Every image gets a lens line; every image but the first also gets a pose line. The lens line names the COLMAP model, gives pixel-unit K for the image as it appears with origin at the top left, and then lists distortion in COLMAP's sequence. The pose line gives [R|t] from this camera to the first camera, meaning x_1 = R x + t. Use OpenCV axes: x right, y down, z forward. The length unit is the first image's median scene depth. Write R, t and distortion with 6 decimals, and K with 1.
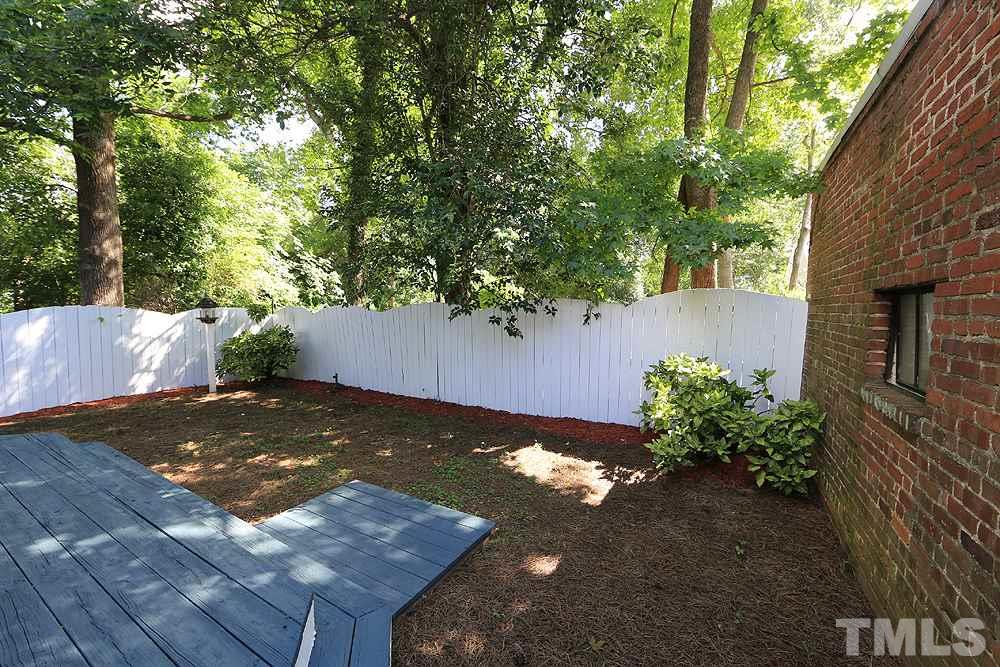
lens RADIAL K [[397.1, 0, 496.9], [0, 397.1, 335.2], [0, 0, 1]] dist [-0.000078, 0.000073]
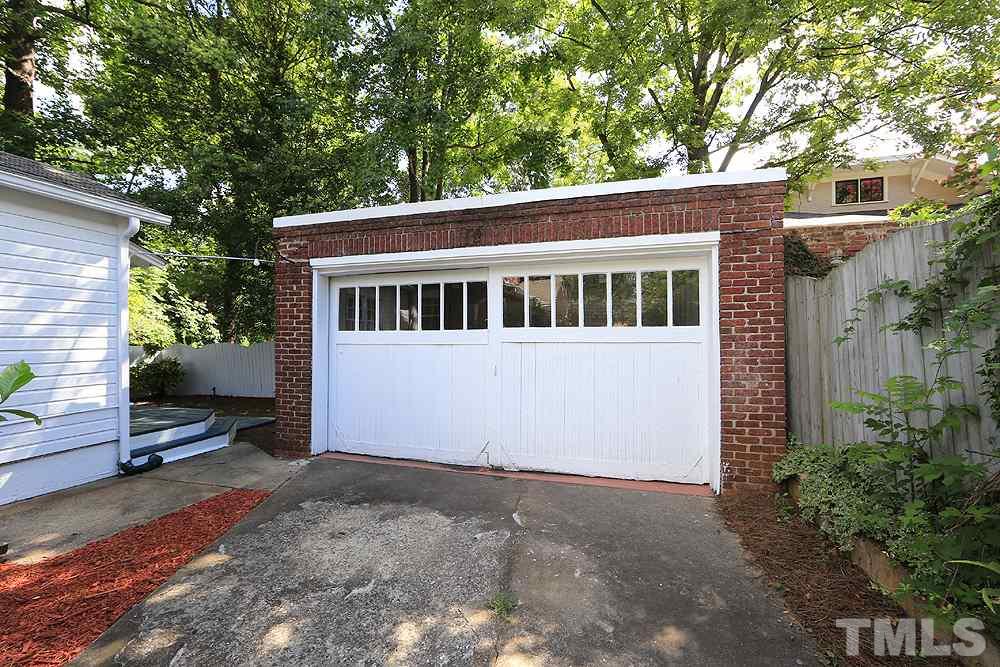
lens RADIAL K [[397.1, 0, 496.9], [0, 397.1, 335.2], [0, 0, 1]] dist [-0.000078, 0.000073]
pose [[0.968920, -0.009590, 0.247187, 0.107601], [0.031418, 0.995927, -0.084515, 0.023234], [-0.245370, 0.089654, 0.965275, -0.299398]]
